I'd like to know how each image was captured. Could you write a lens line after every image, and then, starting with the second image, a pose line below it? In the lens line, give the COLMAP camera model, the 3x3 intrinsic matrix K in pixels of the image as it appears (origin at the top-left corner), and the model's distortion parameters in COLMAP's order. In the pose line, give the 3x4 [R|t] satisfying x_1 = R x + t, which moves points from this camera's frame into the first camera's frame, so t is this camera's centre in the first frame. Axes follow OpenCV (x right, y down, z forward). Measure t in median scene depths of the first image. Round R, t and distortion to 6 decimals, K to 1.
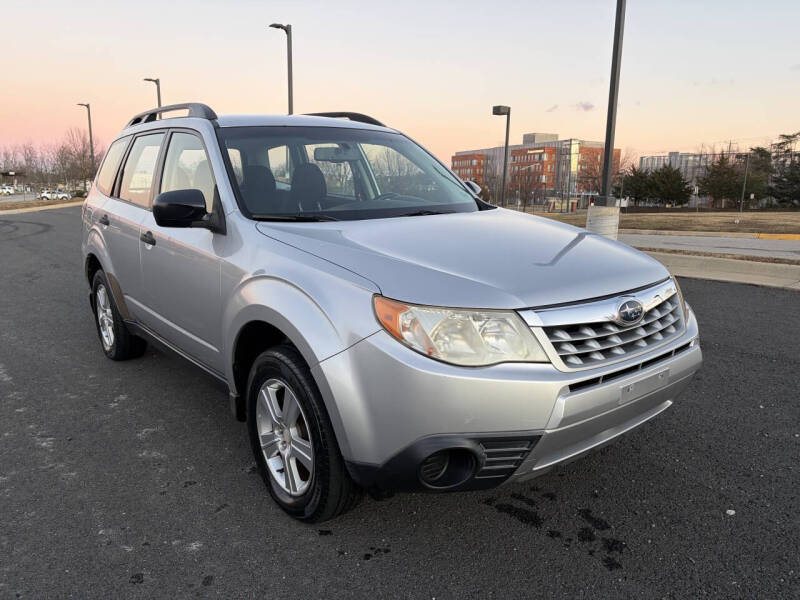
lens RADIAL K [[603.4, 0, 402.7], [0, 603.4, 307.1], [0, 0, 1]] dist [0.046117, -0.046812]
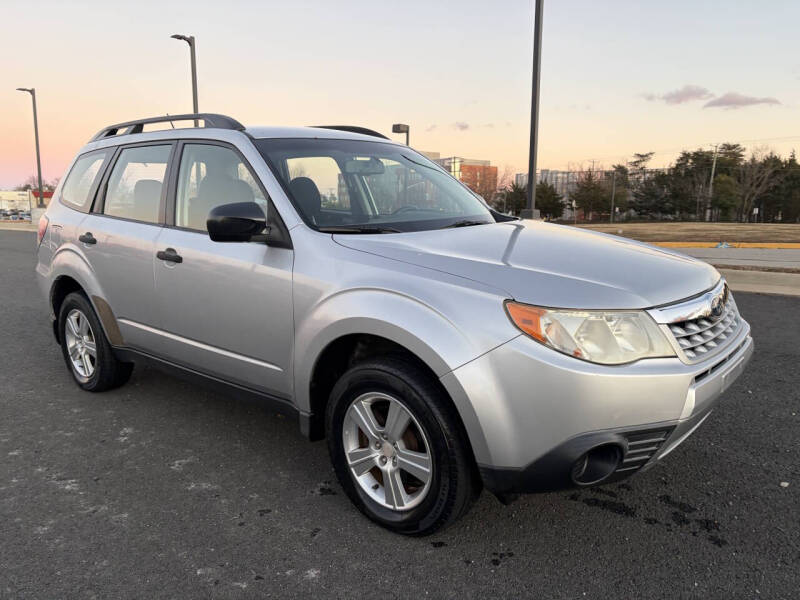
lens RADIAL K [[603.4, 0, 404.0], [0, 603.4, 305.0], [0, 0, 1]] dist [0.046117, -0.046812]
pose [[0.980997, -0.041300, 0.189578, -0.291703], [0.046938, 0.998576, -0.025343, 0.003288], [-0.188261, 0.033760, 0.981539, 0.020662]]
